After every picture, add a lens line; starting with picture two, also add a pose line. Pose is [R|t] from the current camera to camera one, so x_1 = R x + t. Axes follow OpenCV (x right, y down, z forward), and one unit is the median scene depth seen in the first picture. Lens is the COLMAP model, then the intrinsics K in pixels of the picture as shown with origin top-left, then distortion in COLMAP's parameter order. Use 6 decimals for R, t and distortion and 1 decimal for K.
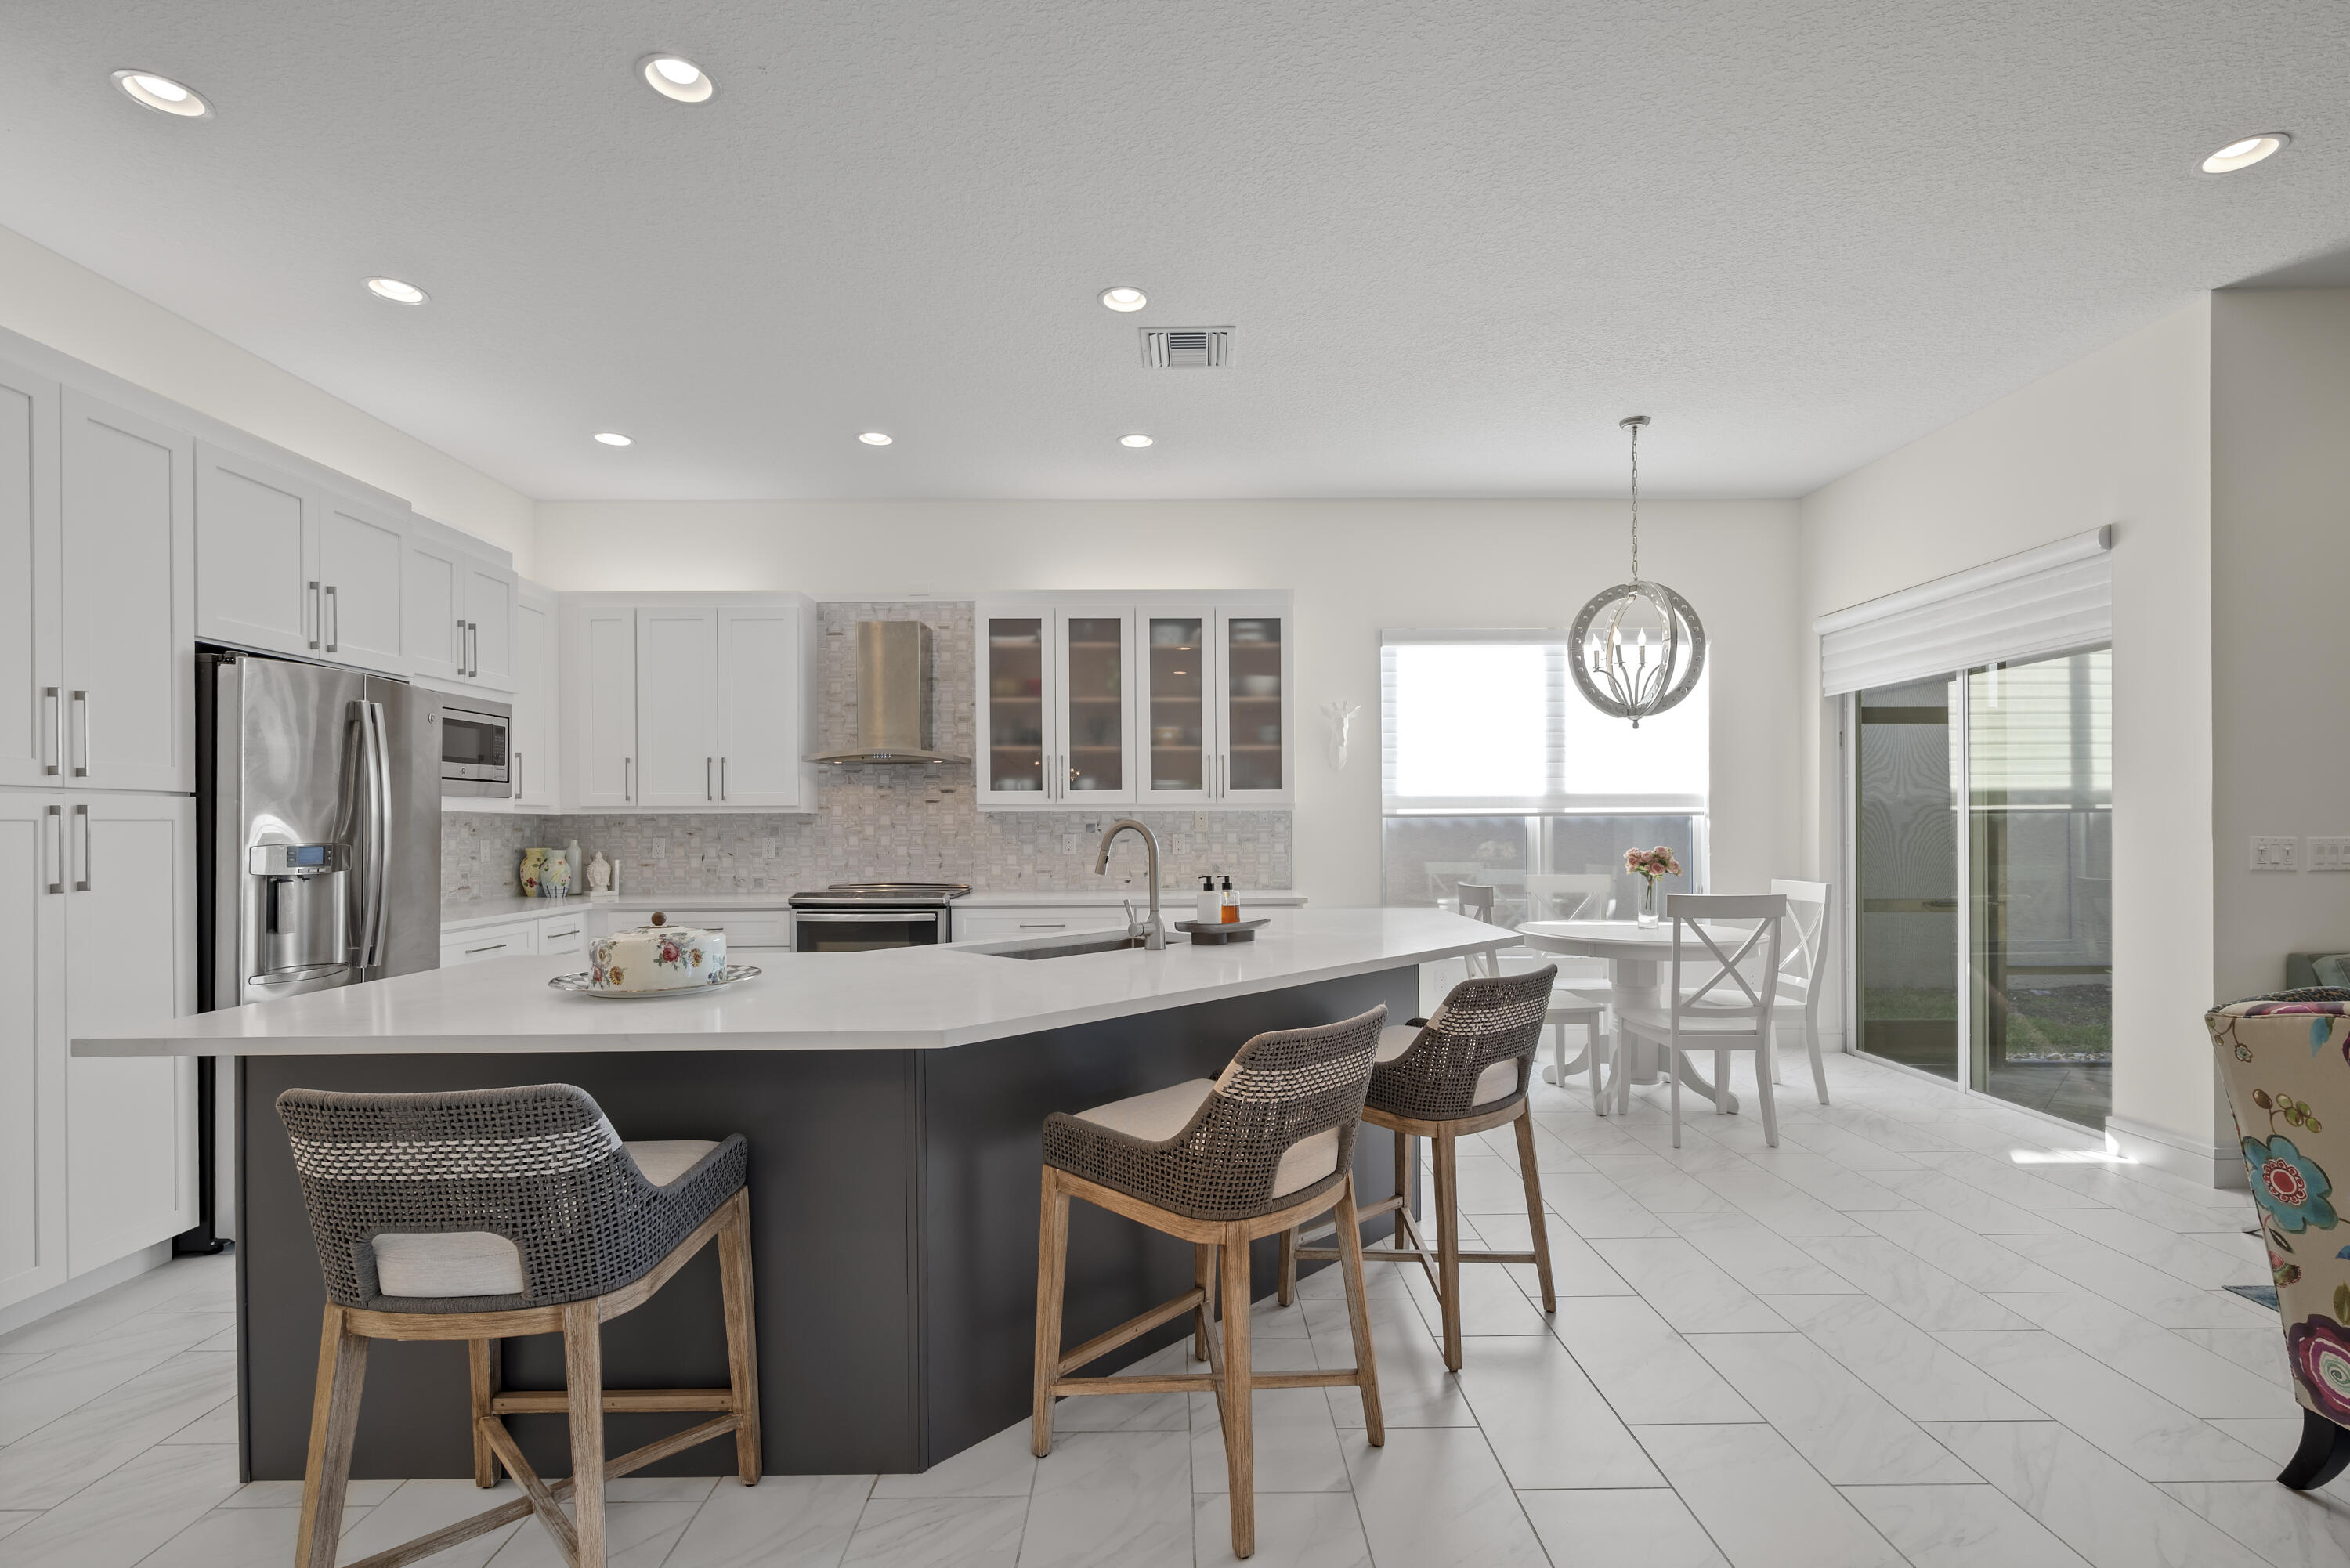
lens RADIAL K [[1064.4, 0, 1181.1], [0, 1064.4, 828.0], [0, 0, 1]] dist [0.000675, -0.000170]
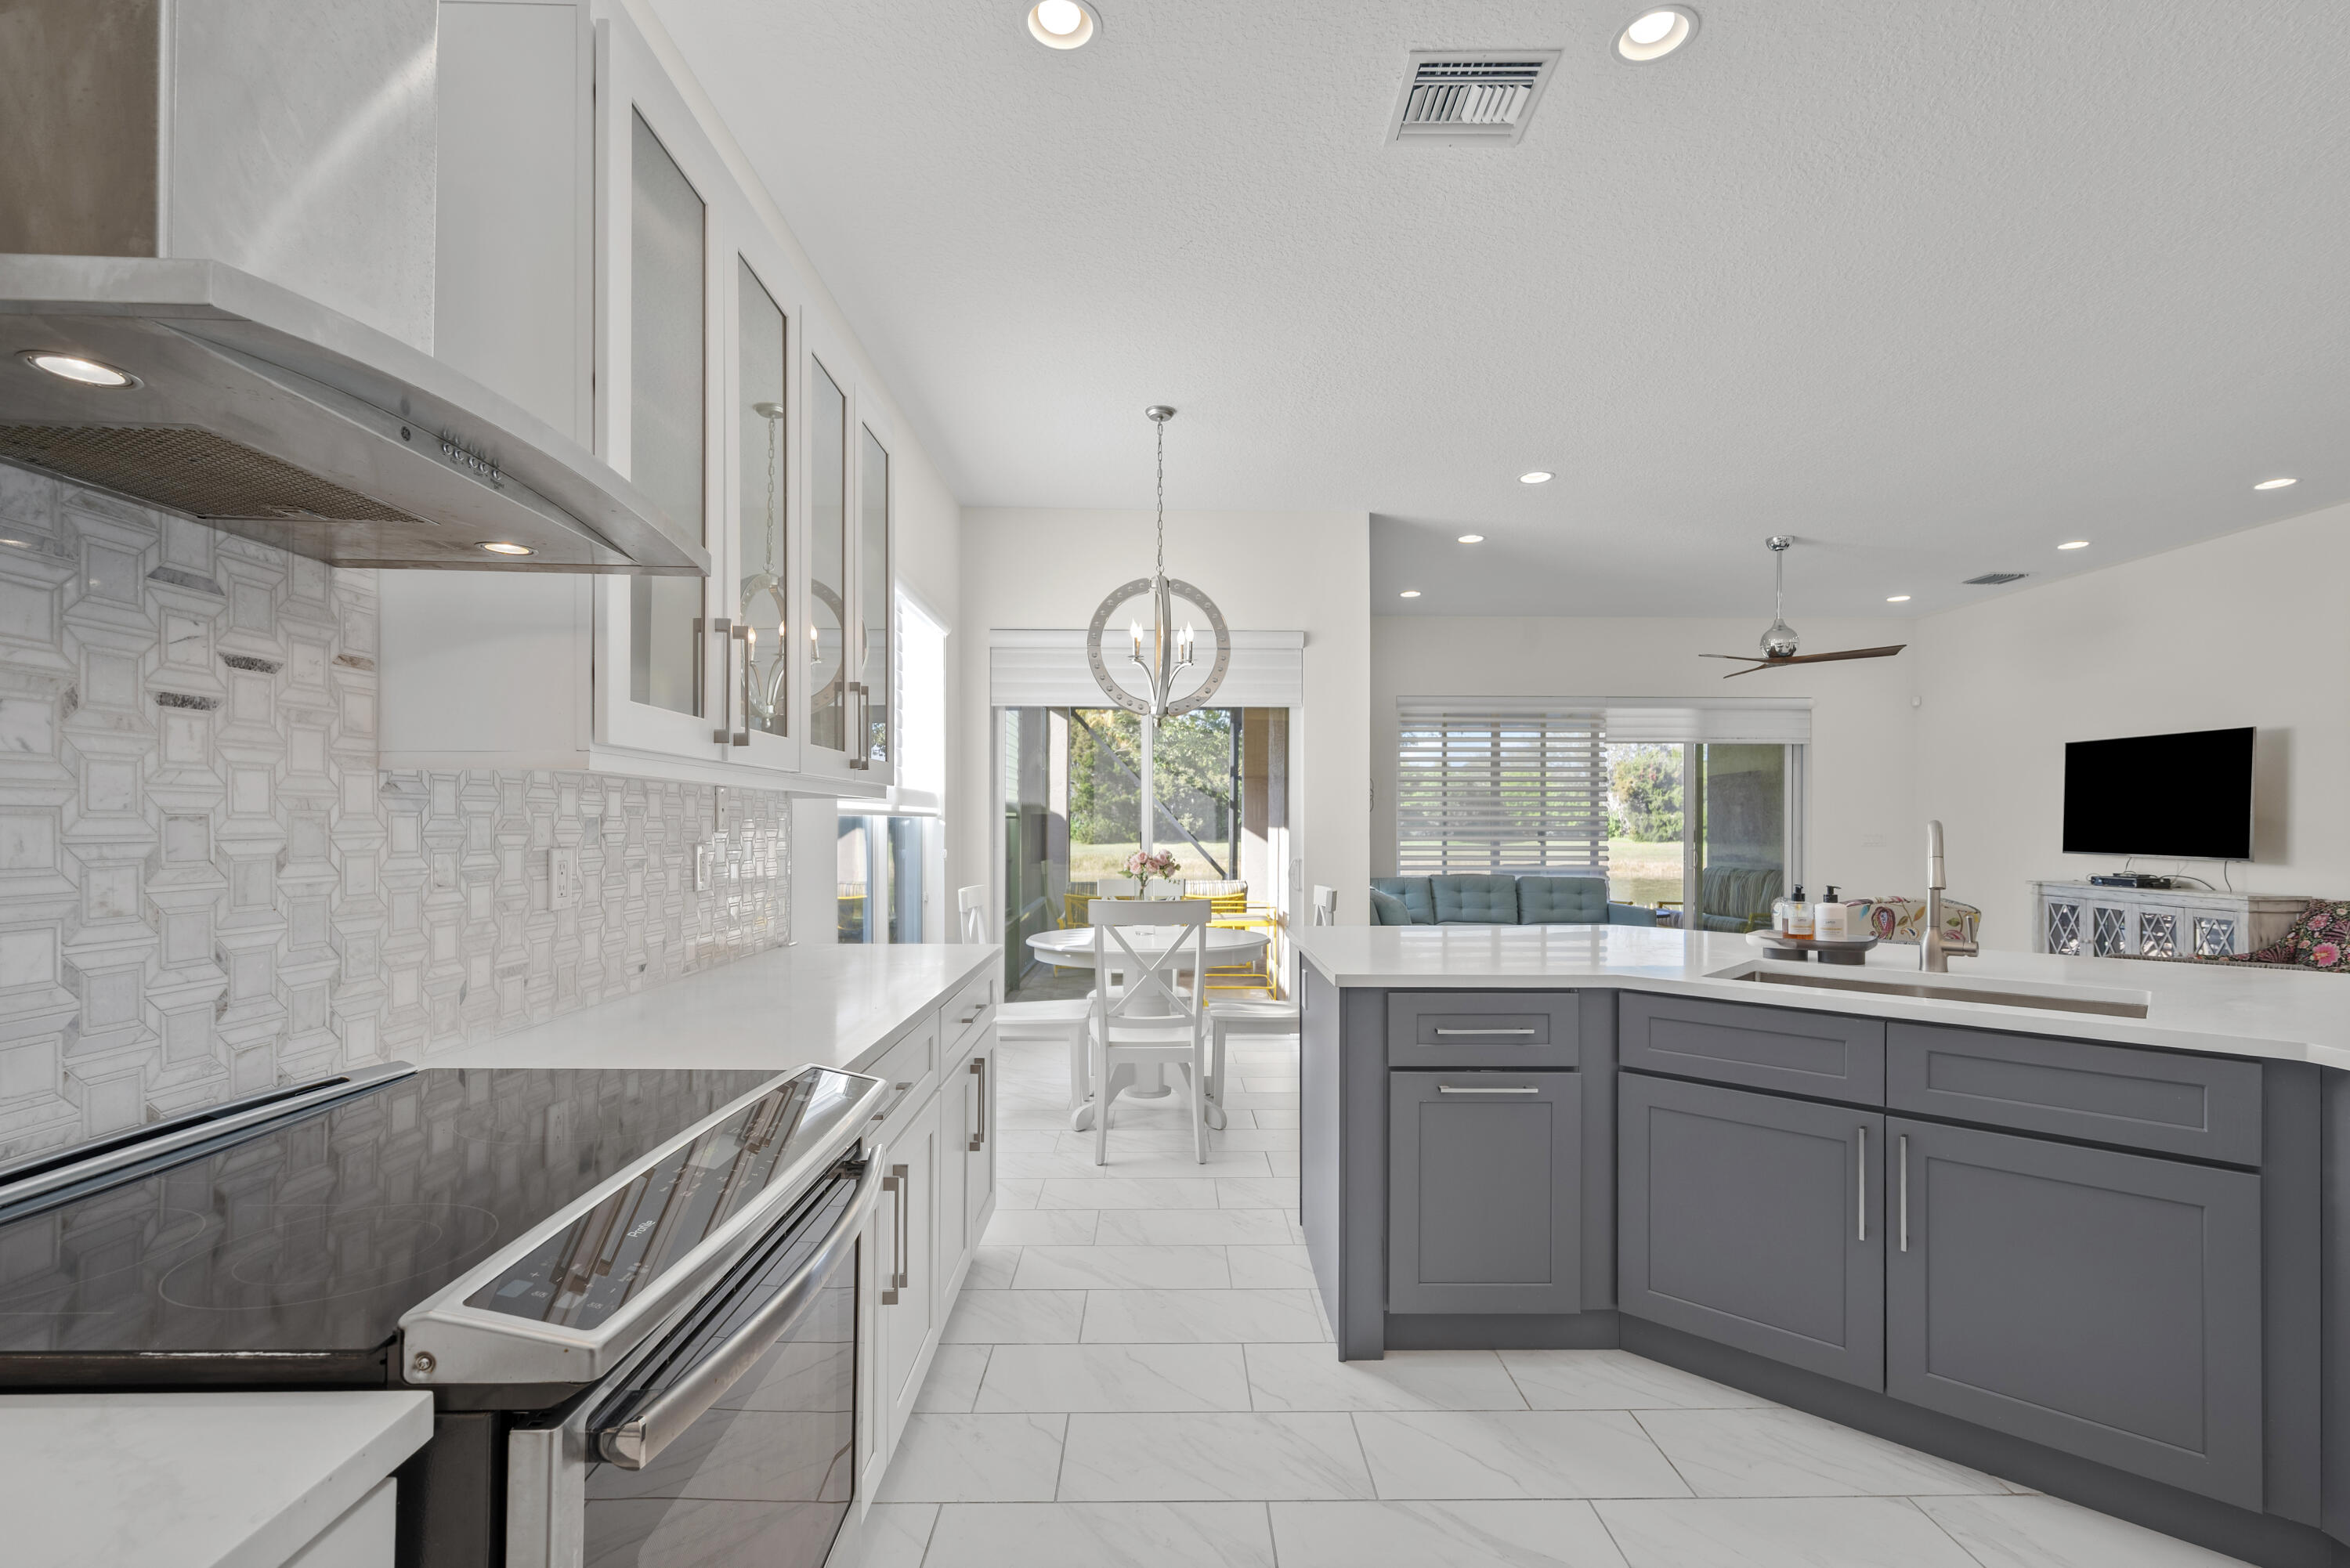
lens RADIAL K [[1062.6, 0, 1177.6], [0, 1062.6, 820.2], [0, 0, 1]] dist [0.000803, -0.000888]
pose [[-0.005067, 0.009734, 0.999940, -0.464870], [0.000058, 0.999953, -0.009734, 0.000130], [-0.999987, 0.000009, -0.005068, 0.852921]]
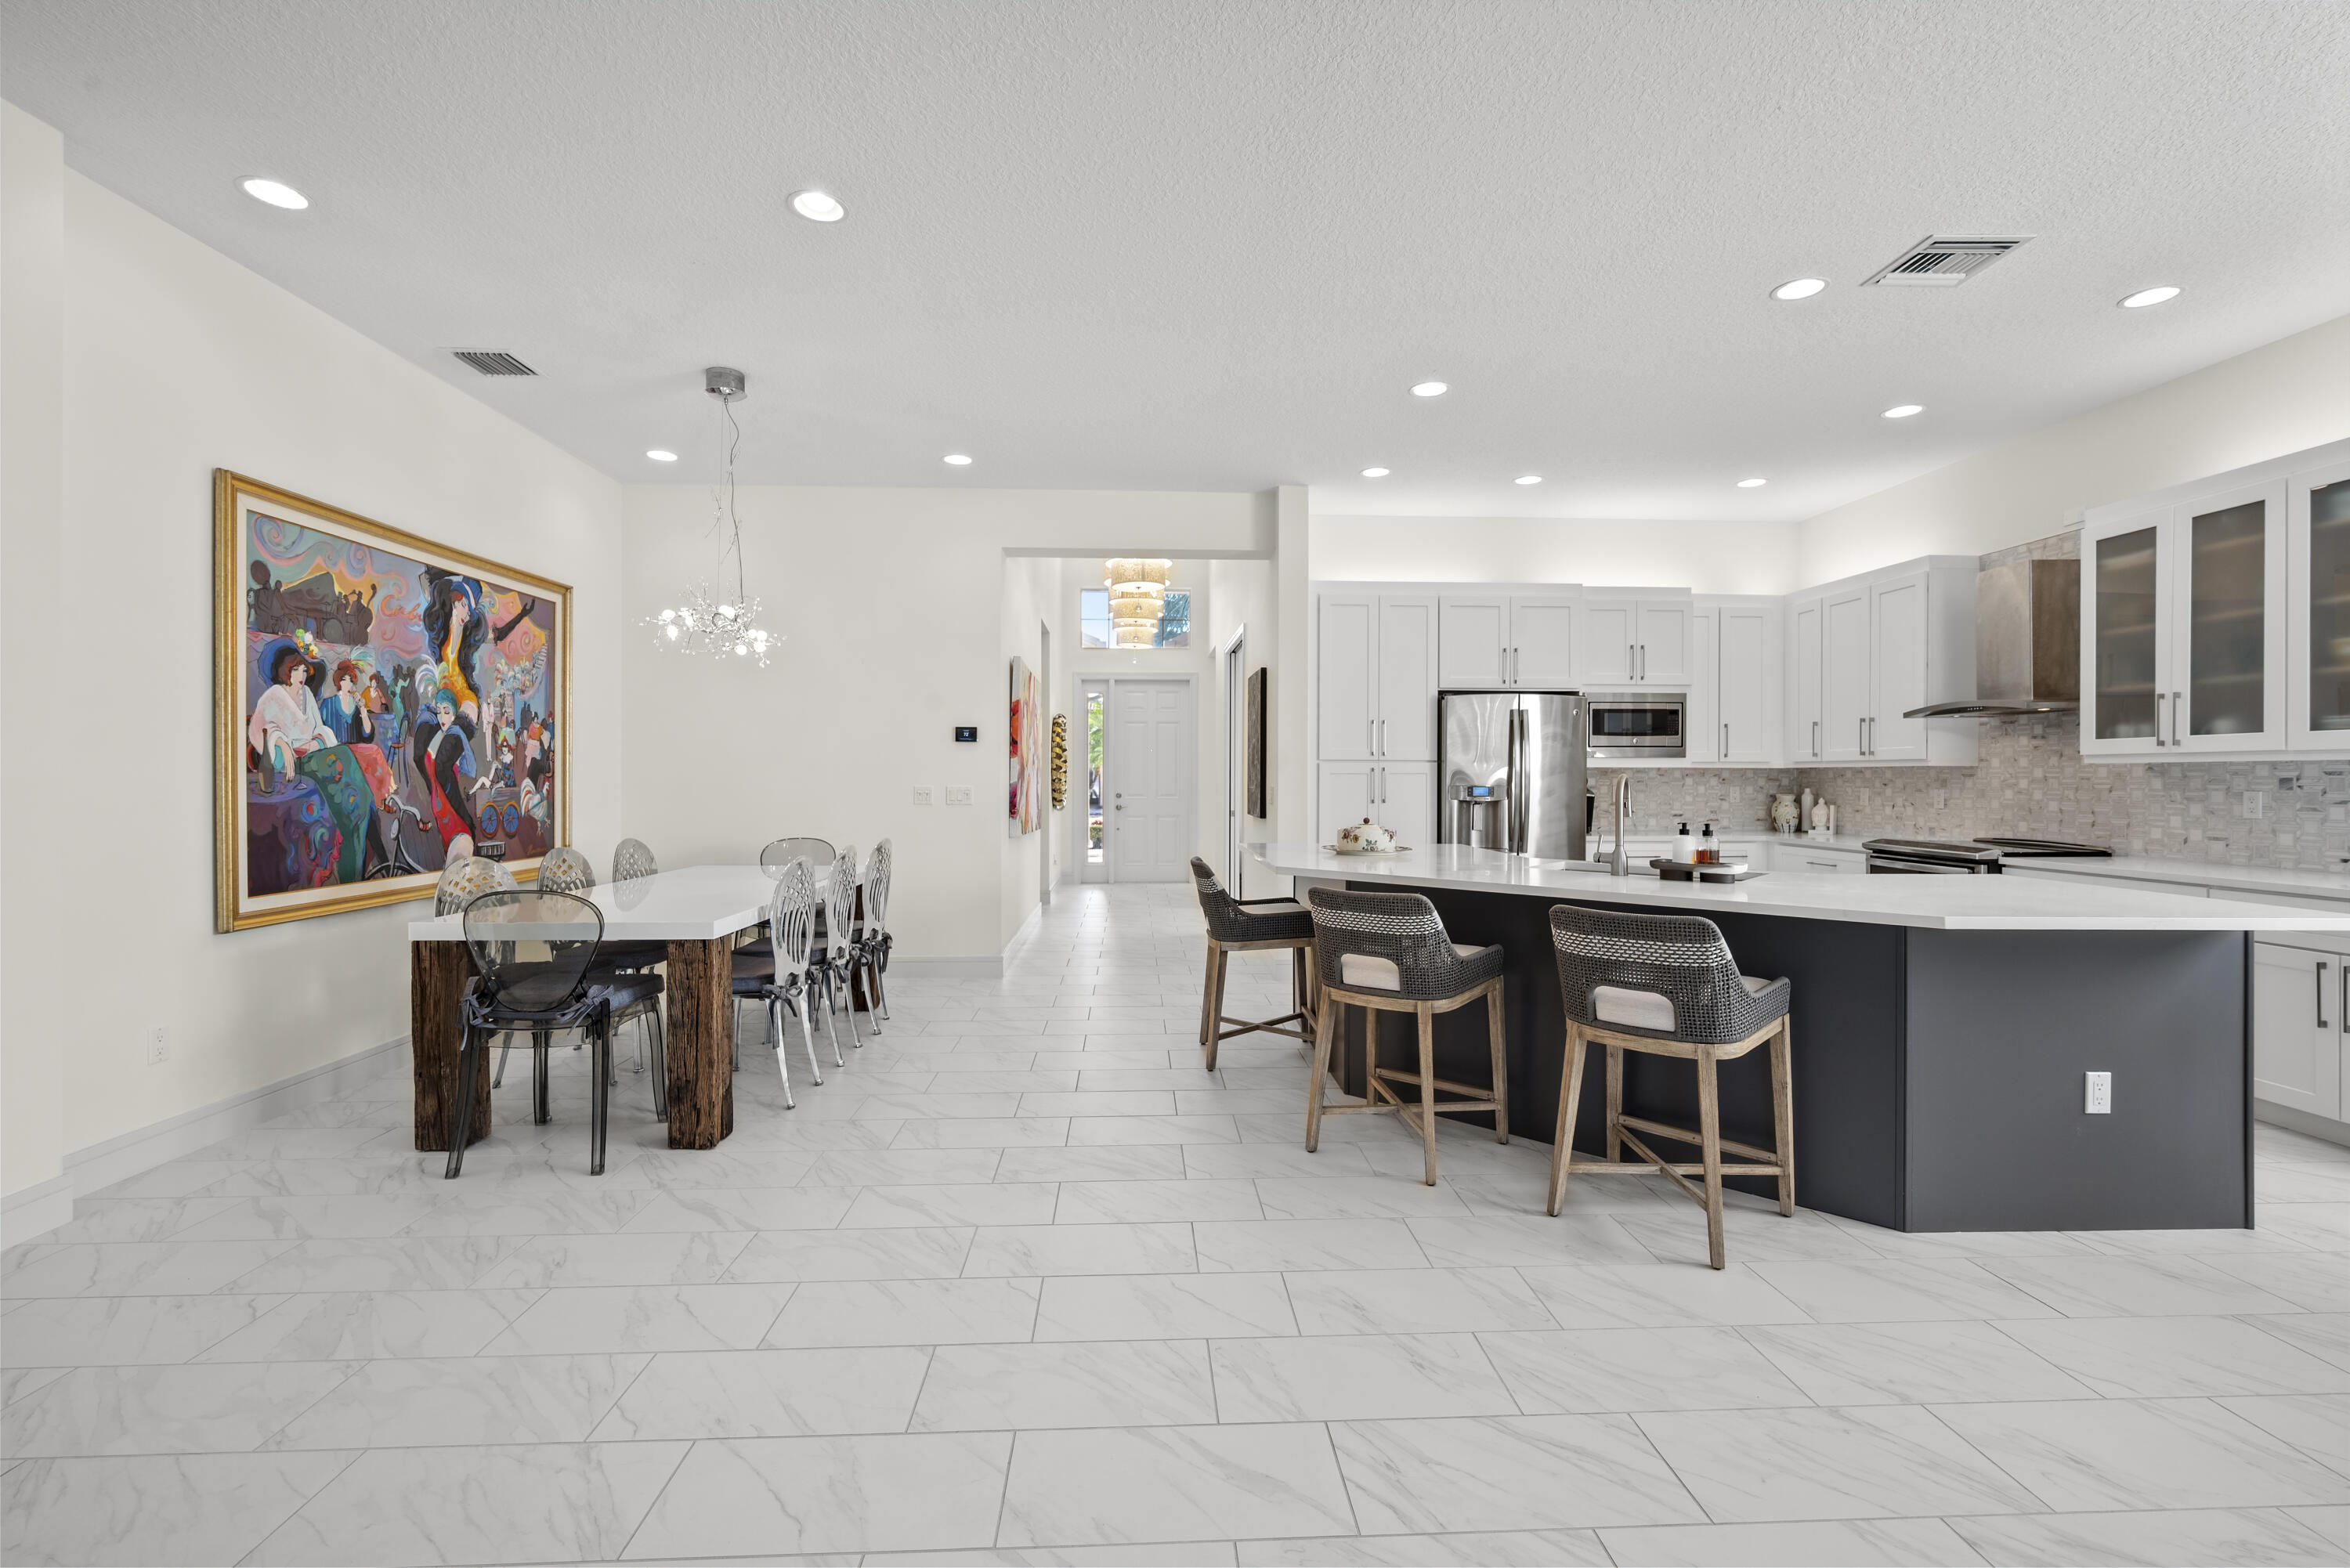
lens RADIAL K [[1018.7, 0, 1177.8], [0, 1018.7, 779.7], [0, 0, 1]] dist [-0.001365, 0.000216]
pose [[0.032097, 0.007842, -0.999454, 0.625821], [-0.005397, 0.999956, 0.007673, -0.004198], [0.999470, 0.005147, 0.032138, 0.225322]]
